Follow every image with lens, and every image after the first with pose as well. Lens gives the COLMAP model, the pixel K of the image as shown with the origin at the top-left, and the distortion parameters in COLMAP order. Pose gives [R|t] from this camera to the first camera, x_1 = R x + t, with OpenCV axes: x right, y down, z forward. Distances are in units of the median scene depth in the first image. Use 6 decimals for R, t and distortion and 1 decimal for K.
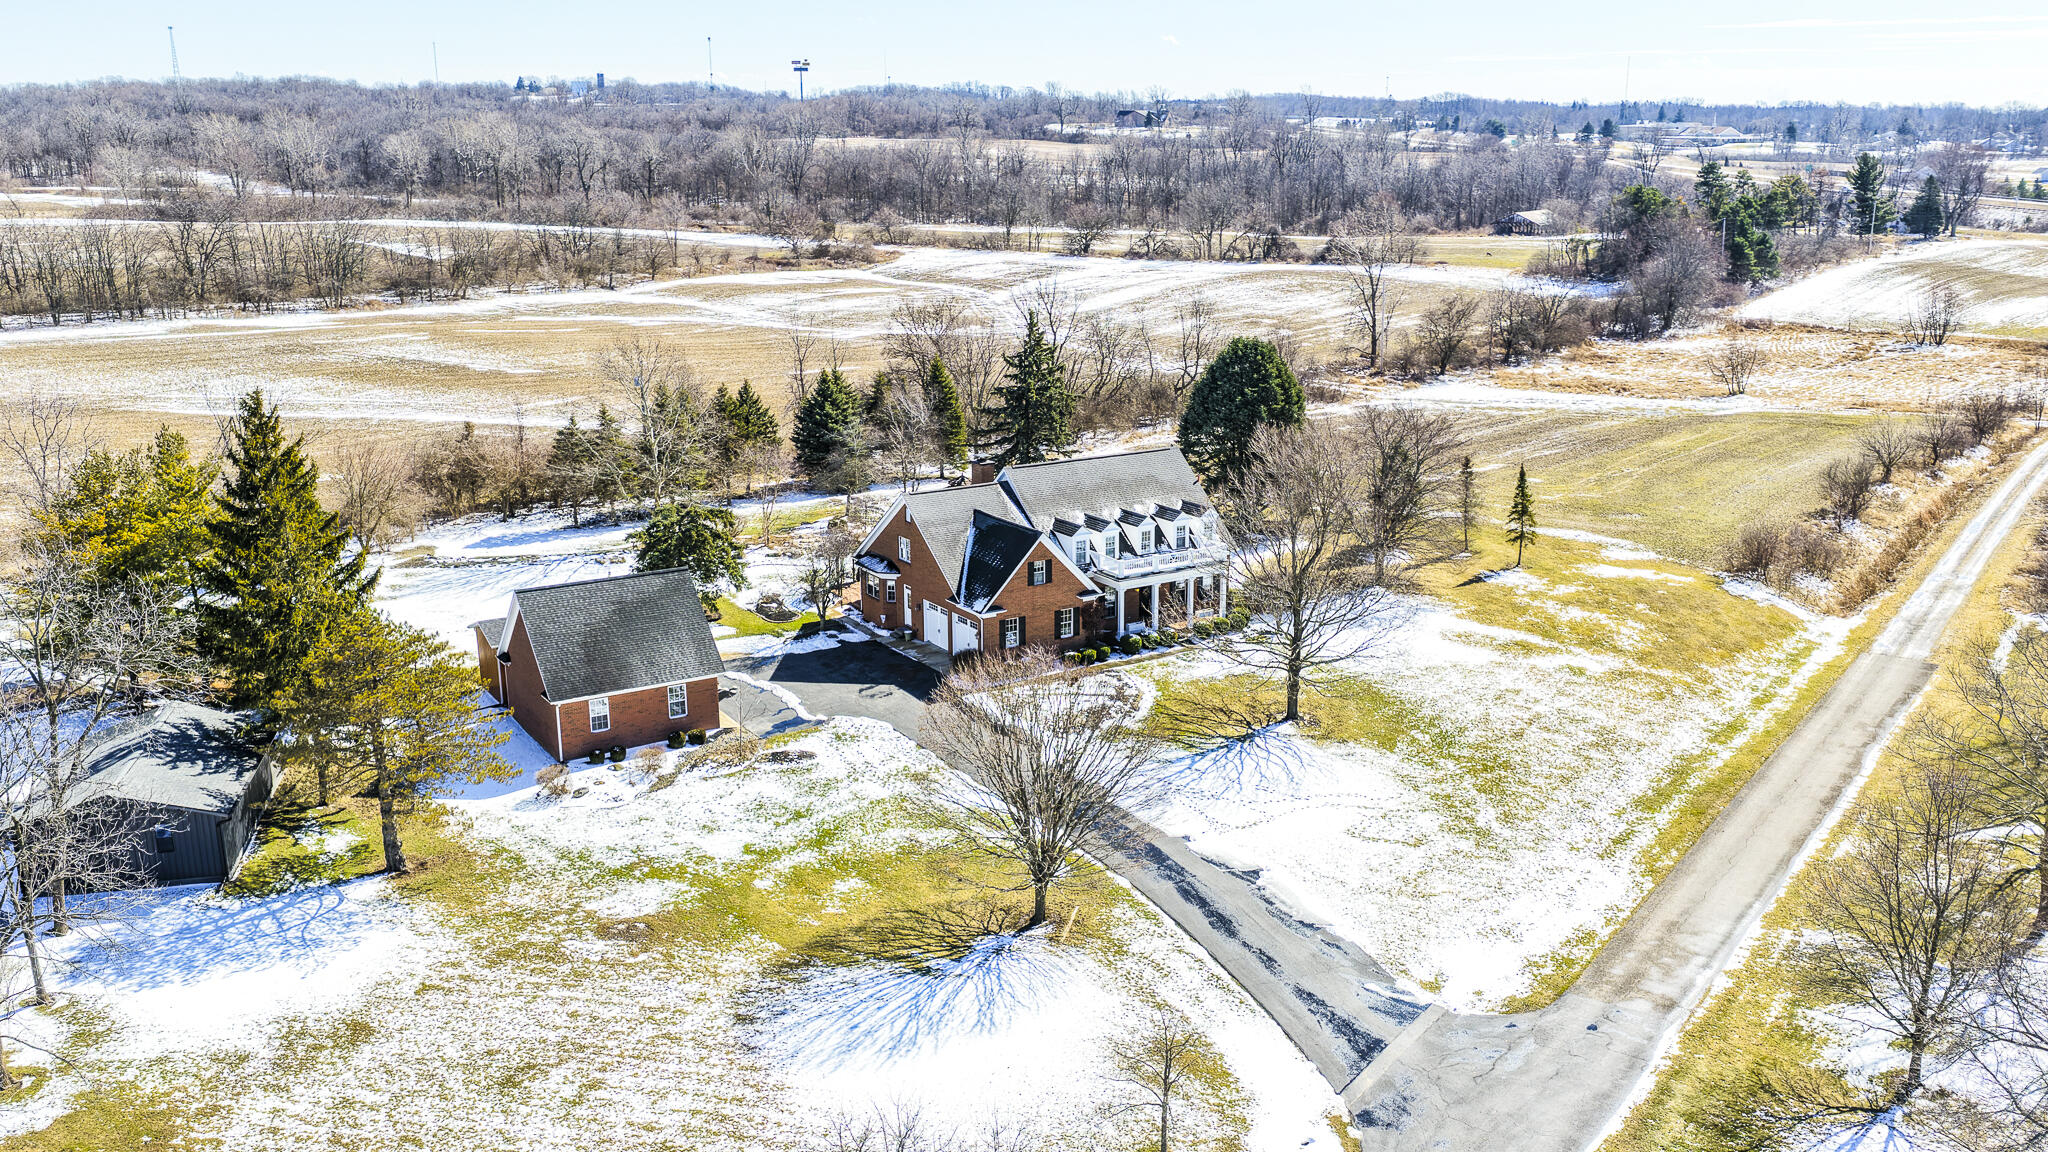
lens RADIAL K [[1669.8, 0, 1025.1], [0, 1669.8, 576.1], [0, 0, 1]] dist [-0.001904, -0.002030]
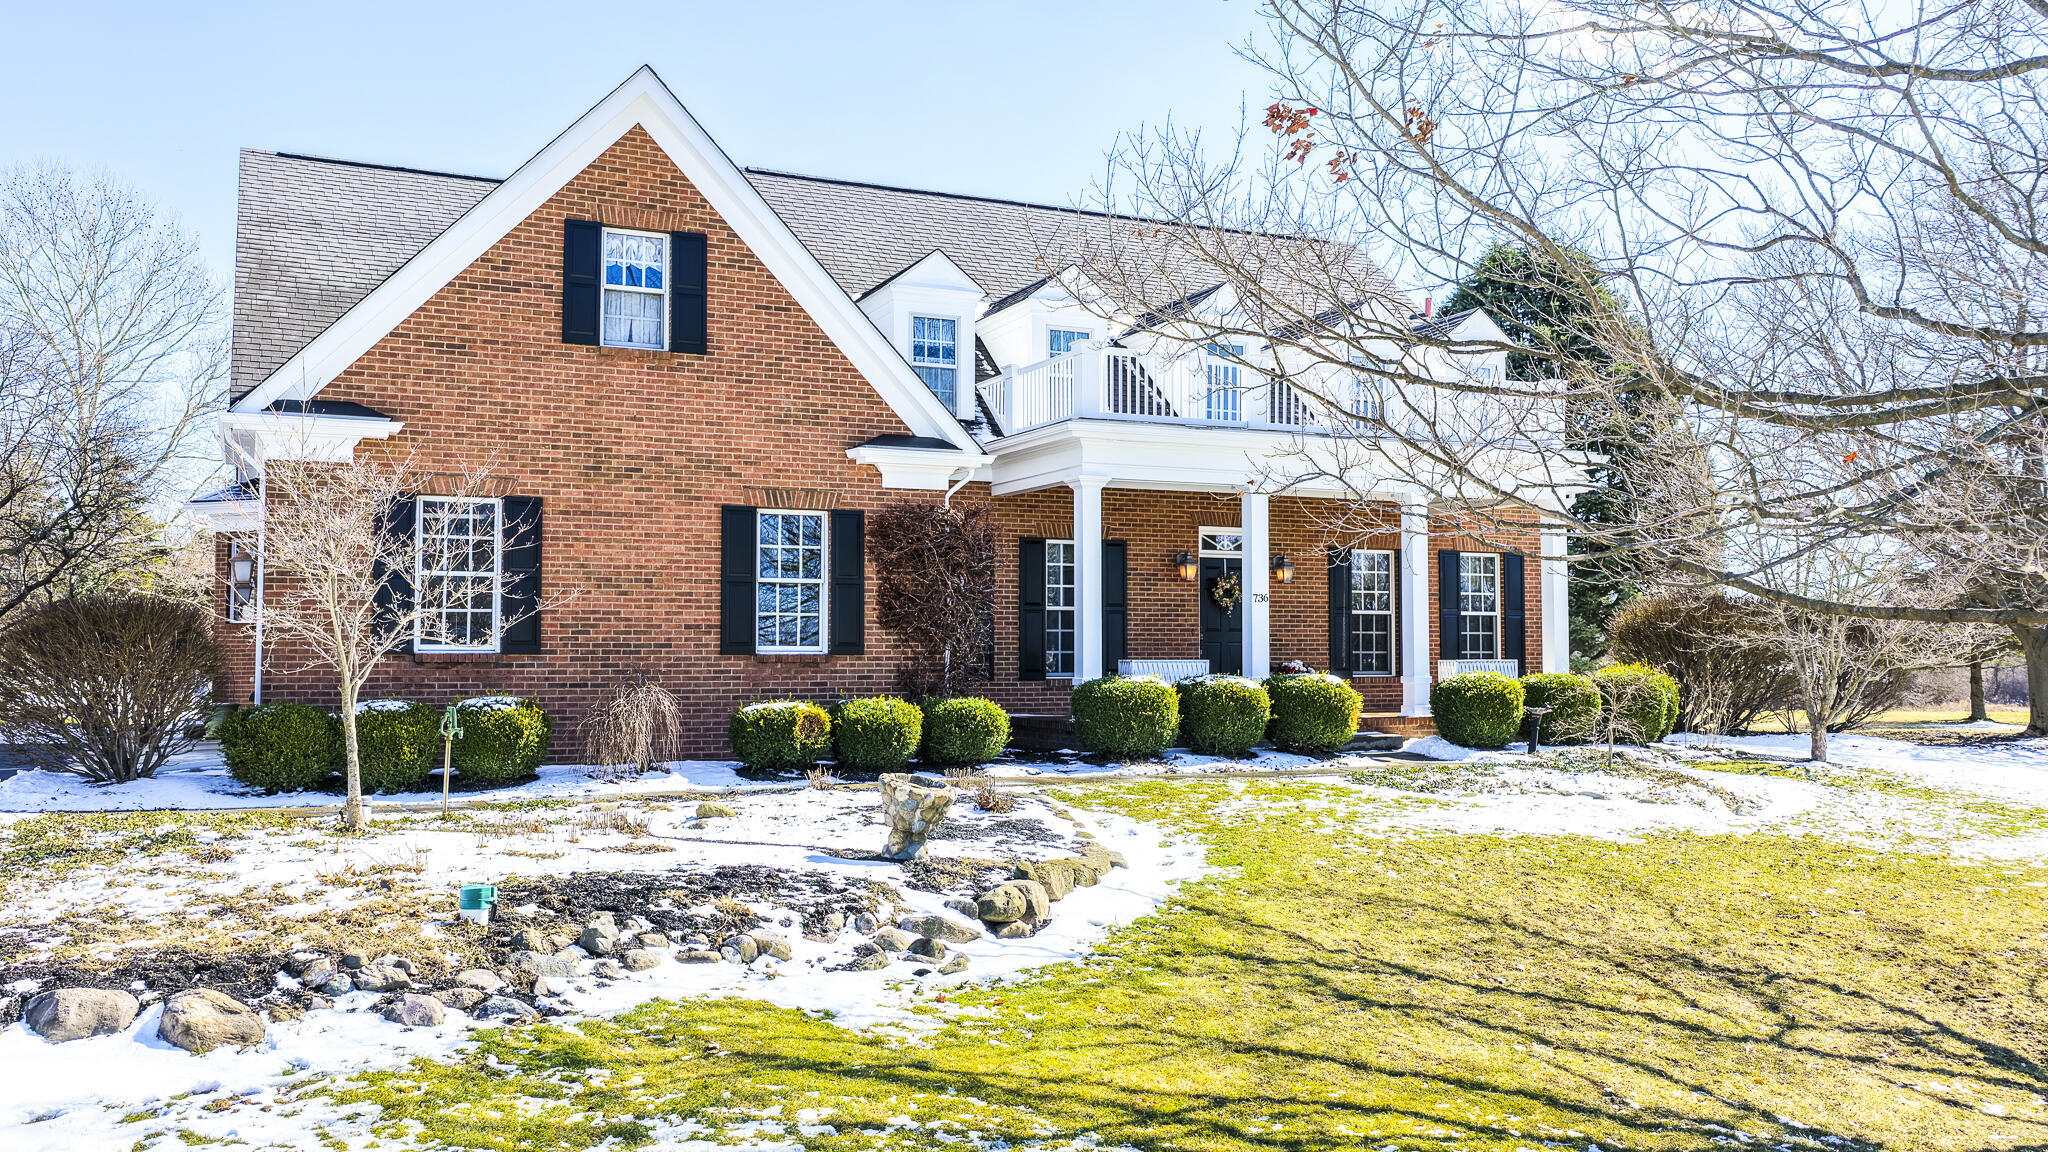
lens RADIAL K [[1669.8, 0, 1022.1], [0, 1669.8, 576.2], [0, 0, 1]] dist [-0.001904, -0.002030]
pose [[0.992265, -0.005762, -0.124006, 0.077699], [-0.034543, 0.946657, -0.320387, 0.090646], [0.119238, 0.322192, 0.939135, 0.818970]]
